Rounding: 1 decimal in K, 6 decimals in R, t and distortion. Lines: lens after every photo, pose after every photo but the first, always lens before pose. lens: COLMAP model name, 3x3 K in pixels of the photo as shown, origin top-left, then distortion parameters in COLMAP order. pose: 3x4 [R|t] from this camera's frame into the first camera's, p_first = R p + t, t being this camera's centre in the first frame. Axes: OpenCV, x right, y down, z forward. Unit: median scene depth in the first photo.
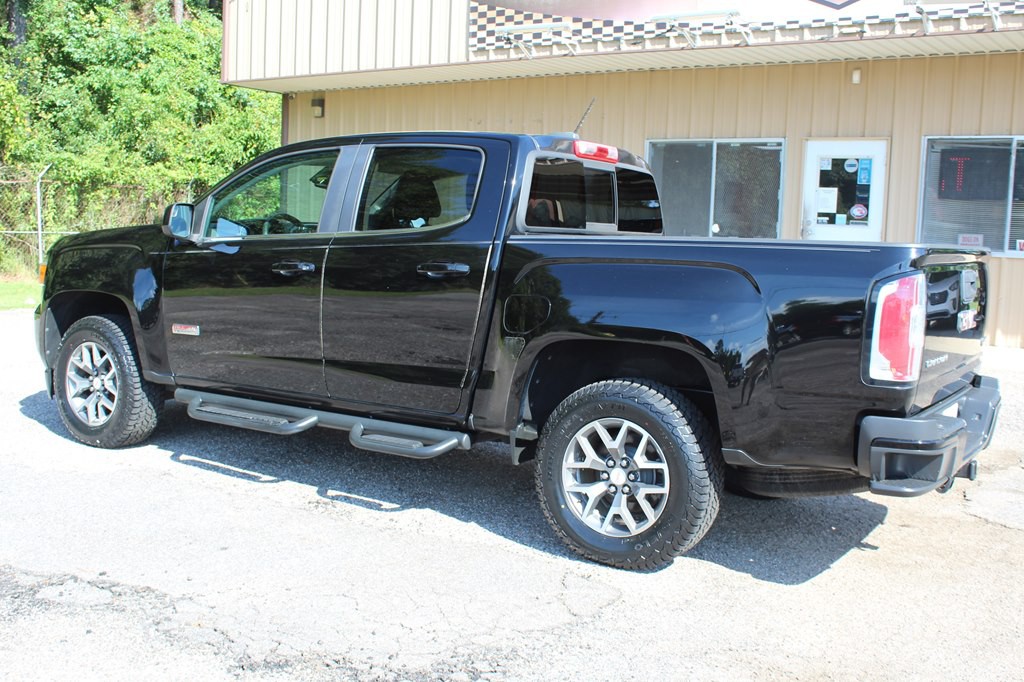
lens RADIAL K [[1088.6, 0, 512.0], [0, 1088.6, 341.0], [0, 0, 1]] dist [-0.129157, 0.168557]
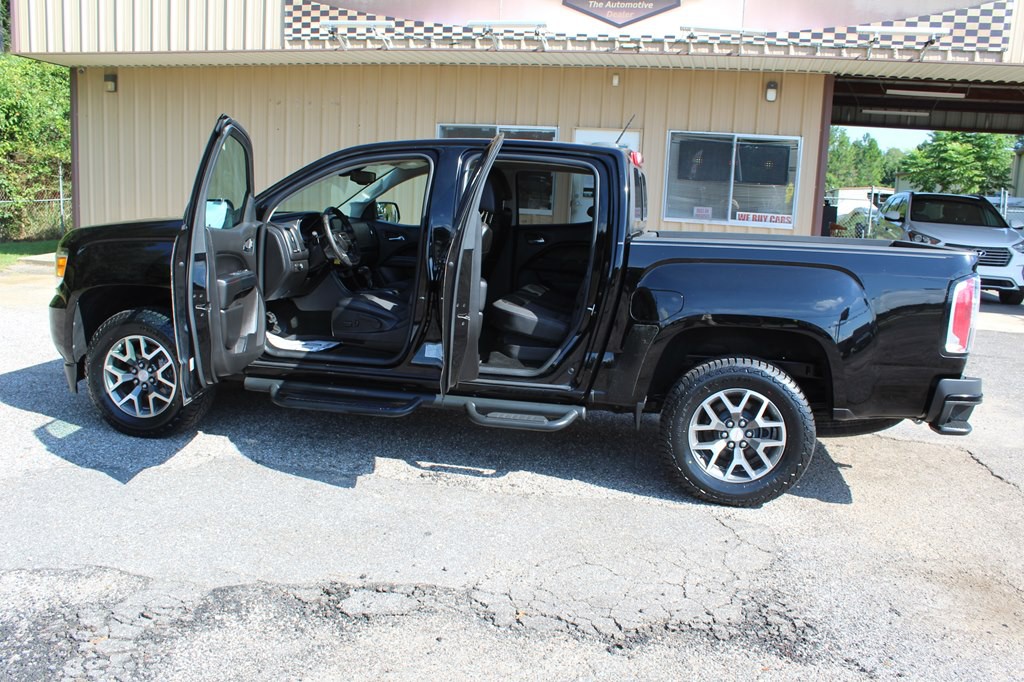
lens RADIAL K [[899.5, 0, 514.8], [0, 899.5, 347.0], [0, 0, 1]] dist [-0.158995, 0.144381]
pose [[0.930757, -0.053079, 0.361764, -0.216231], [0.024481, 0.996234, 0.083183, -0.028625], [-0.364817, -0.068567, 0.928551, 0.064133]]
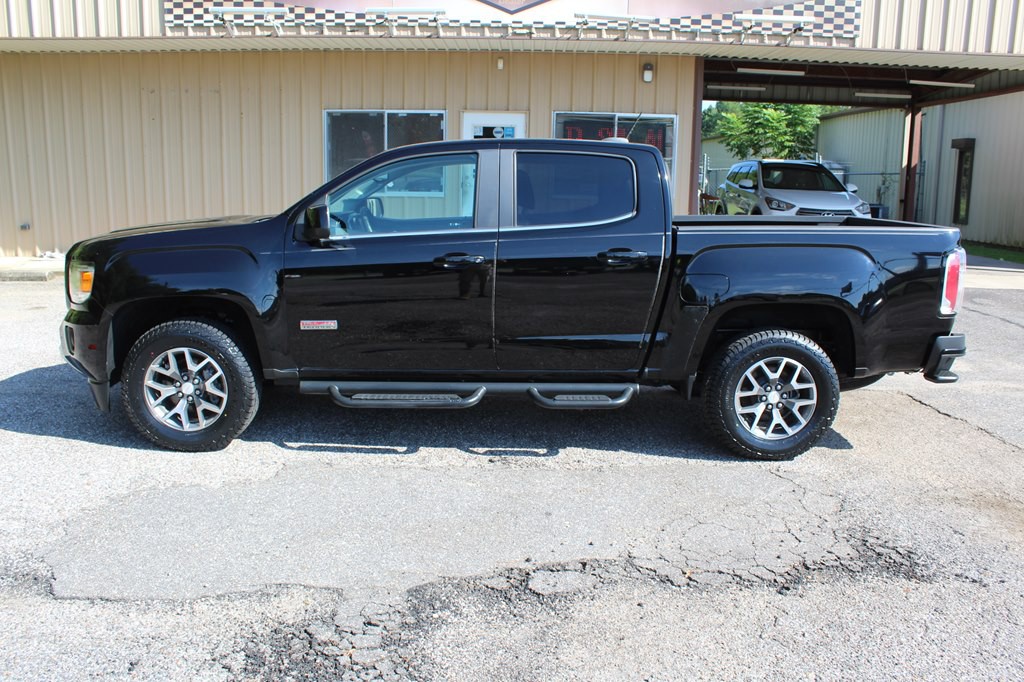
lens RADIAL K [[889.5, 0, 512.0], [0, 889.5, 341.0], [0, 0, 1]] dist [-0.158900, 0.139006]
pose [[0.828757, -0.125226, 0.545417, -0.344288], [0.071065, 0.990301, 0.119387, -0.046972], [-0.555077, -0.060183, 0.829619, 0.103834]]
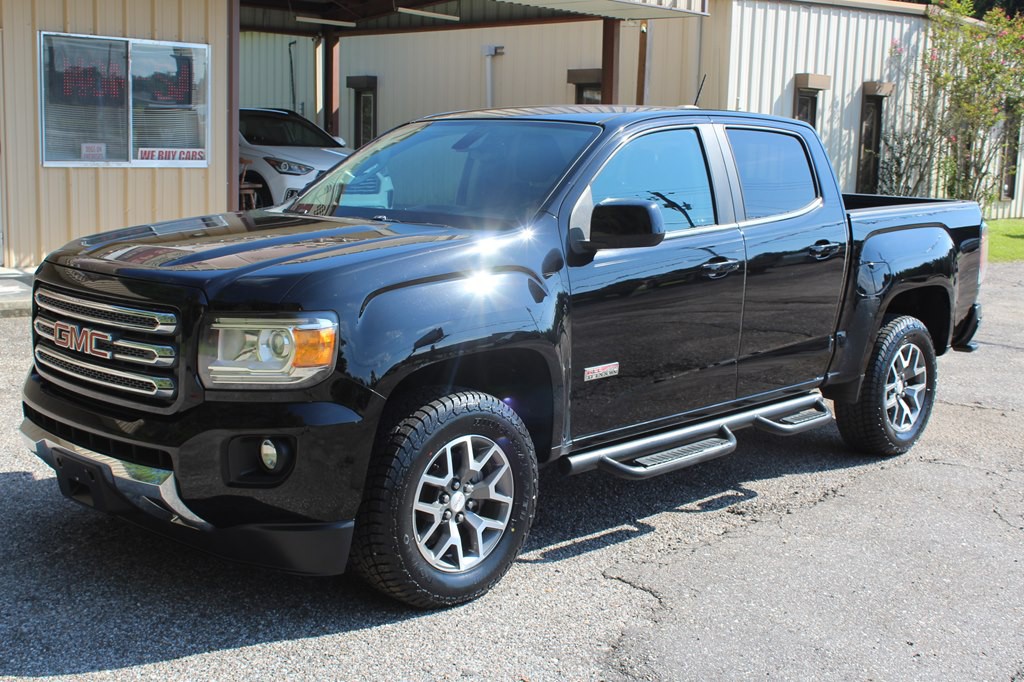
lens RADIAL K [[1247.4, 0, 512.0], [0, 1247.4, 341.0], [0, 0, 1]] dist [-0.175355, 0.519853]
pose [[0.195013, -0.188472, 0.962522, -0.625582], [0.080130, 0.981144, 0.175884, -0.102439], [-0.977522, 0.042827, 0.206438, 0.494366]]
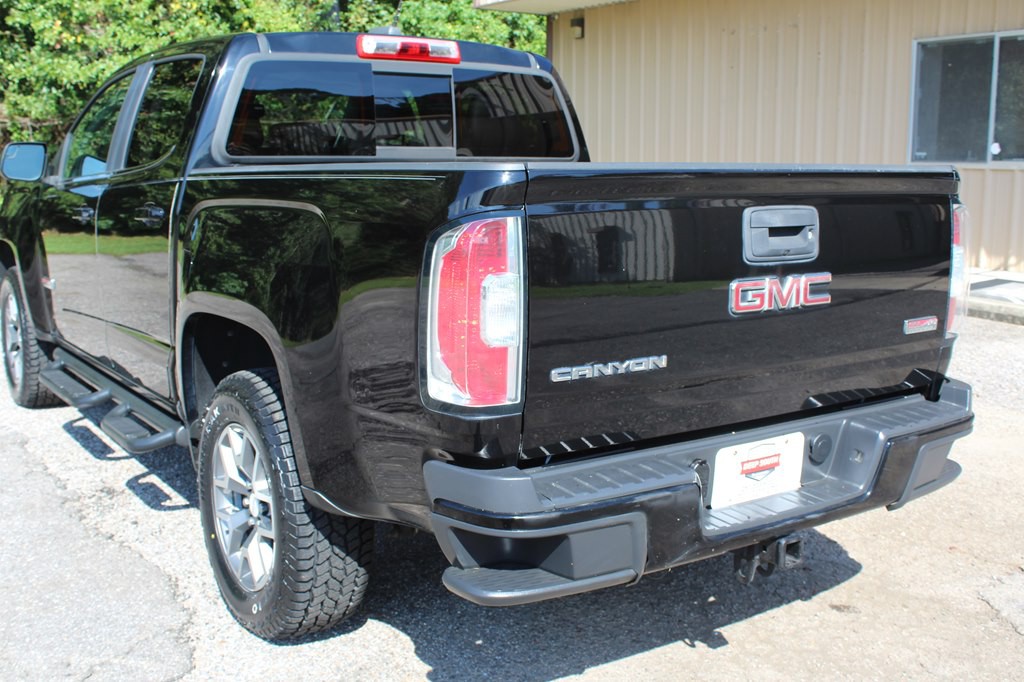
lens RADIAL K [[1109.2, 0, 512.0], [0, 1109.2, 341.0], [0, 0, 1]] dist [-0.085579, 0.047349]
pose [[0.921425, 0.034115, -0.387055, 0.227452], [-0.011453, 0.998090, 0.060709, -0.012290], [0.388386, -0.051506, 0.920056, 0.173118]]
